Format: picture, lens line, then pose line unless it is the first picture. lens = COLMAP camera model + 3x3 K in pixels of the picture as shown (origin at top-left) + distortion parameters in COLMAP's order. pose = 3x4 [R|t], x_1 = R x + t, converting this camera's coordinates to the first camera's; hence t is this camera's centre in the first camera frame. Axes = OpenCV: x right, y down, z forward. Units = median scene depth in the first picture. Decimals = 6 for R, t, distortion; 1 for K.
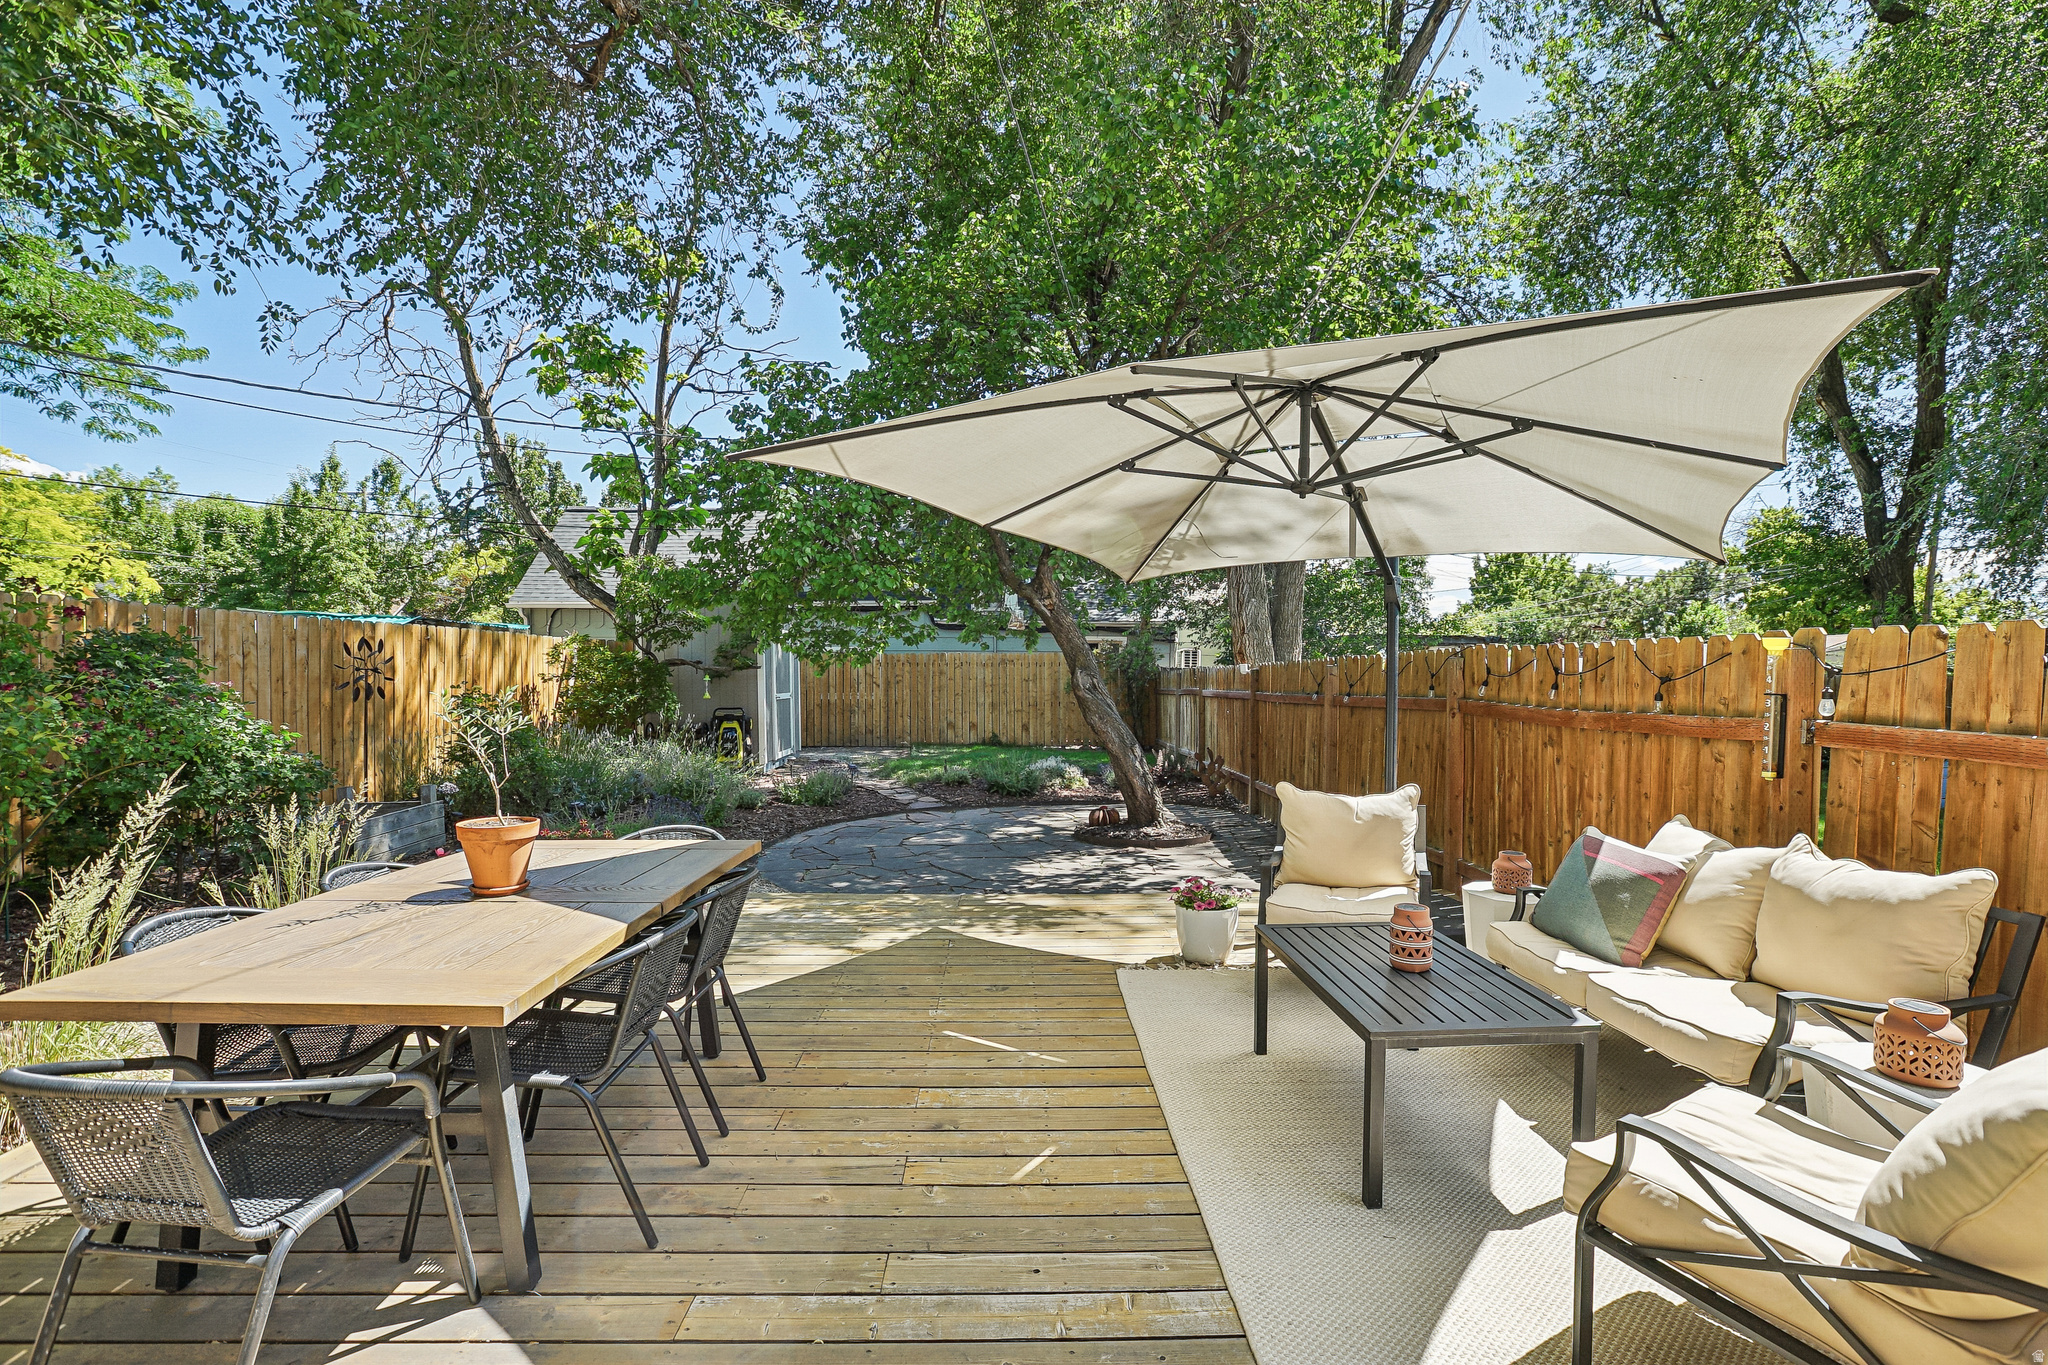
lens RADIAL K [[958.7, 0, 1024.0], [0, 958.7, 682.5], [0, 0, 1]] dist [-0.036832, 0.015849]
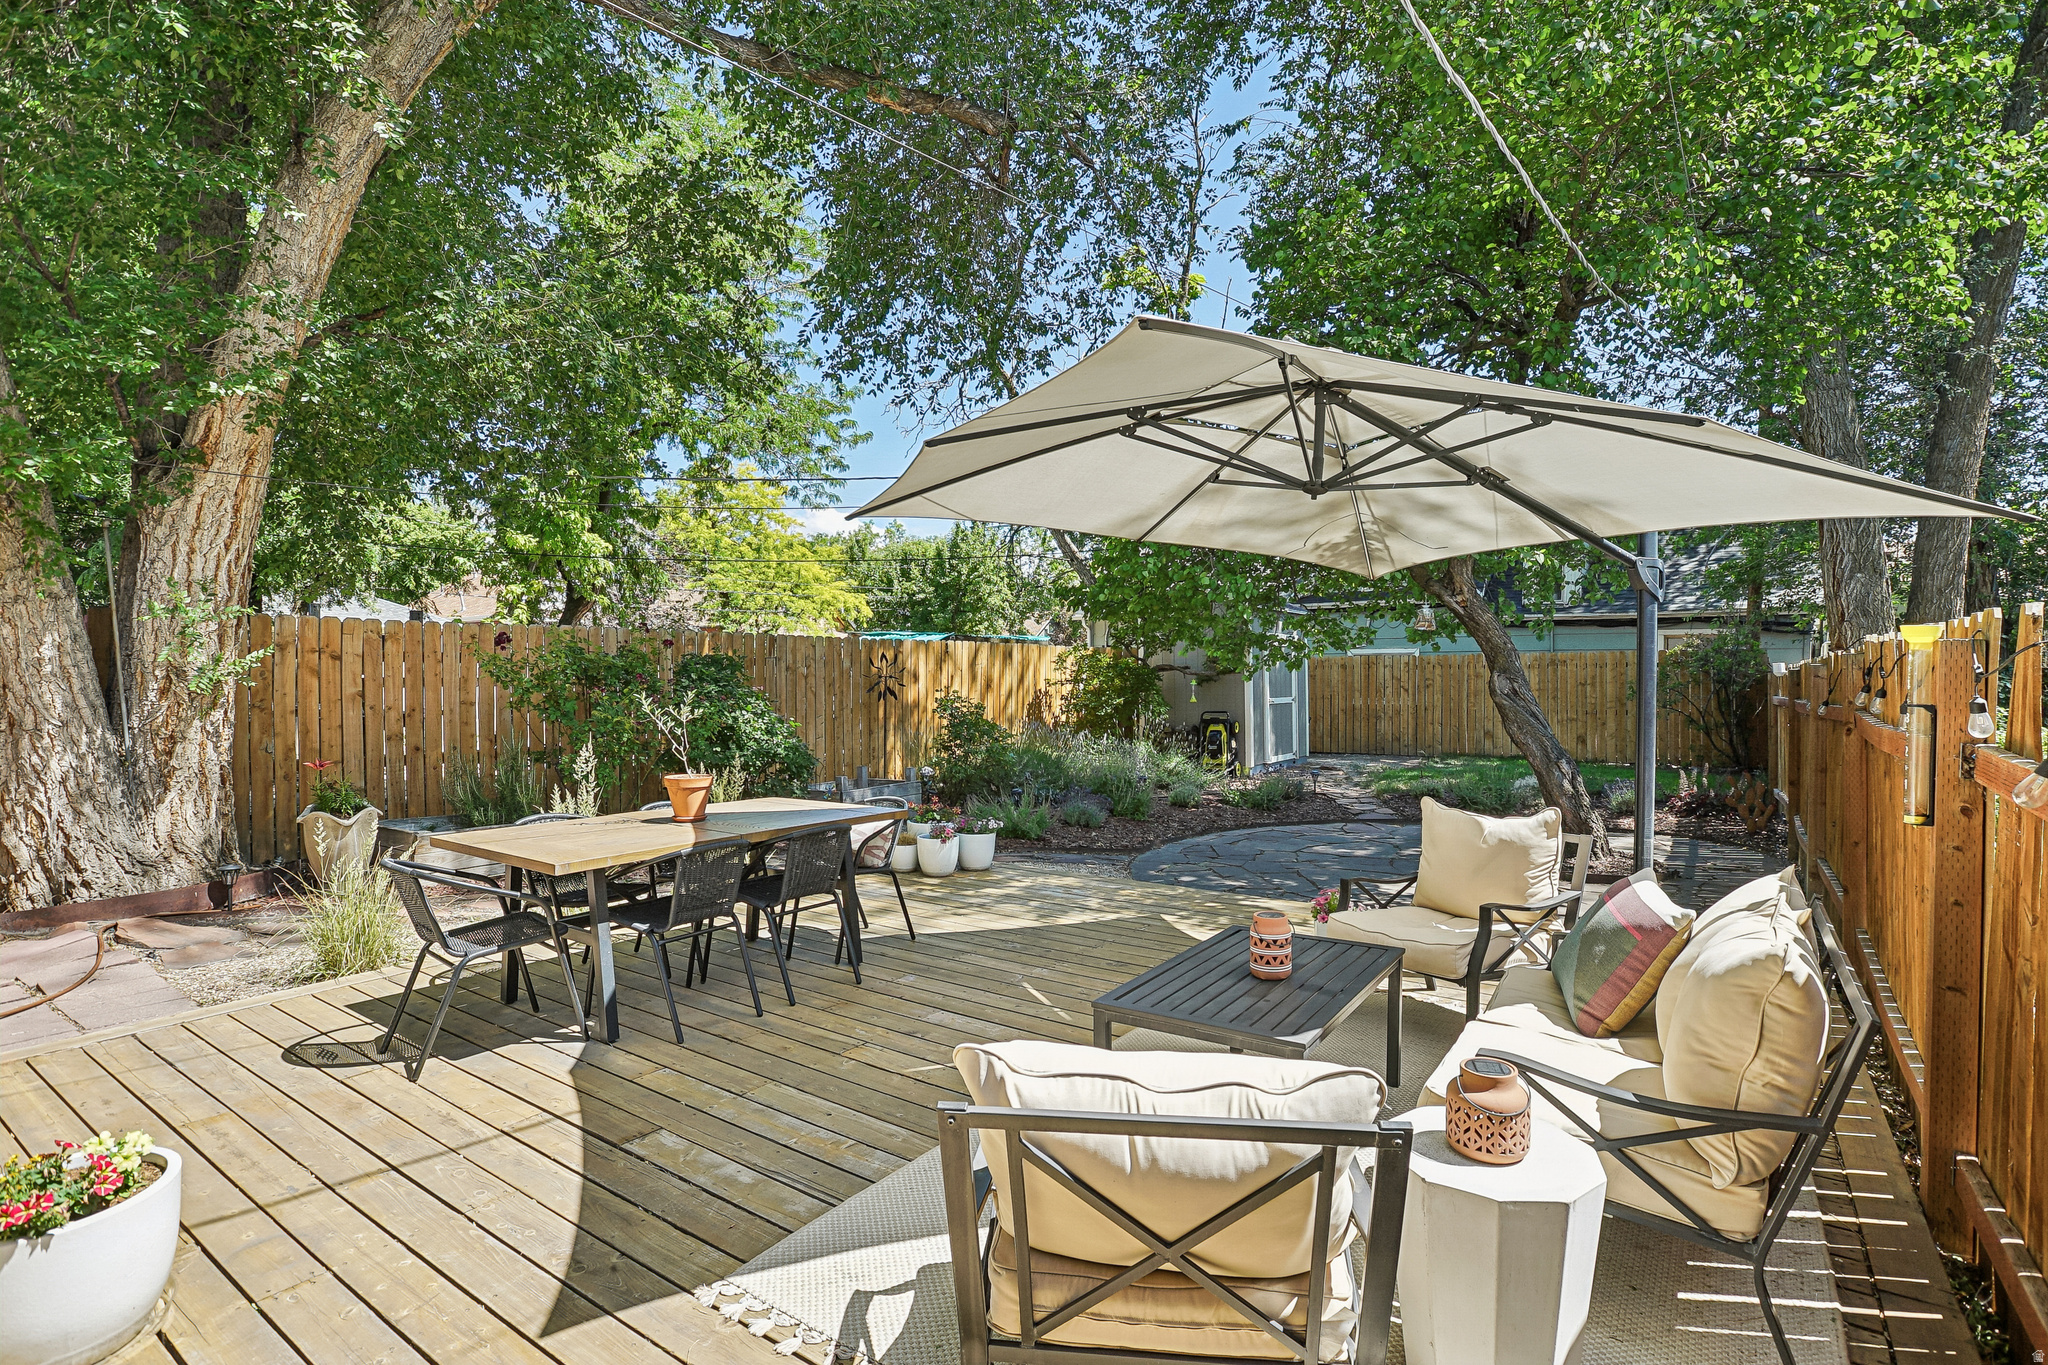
lens RADIAL K [[1026.6, 0, 1024.0], [0, 1026.6, 682.5], [0, 0, 1]] dist [-0.023719, 0.000499]
pose [[0.790415, -0.001694, -0.612569, 0.203097], [-0.000277, 0.999995, -0.003124, -0.000592], [0.612571, 0.002639, 0.790411, -0.000675]]
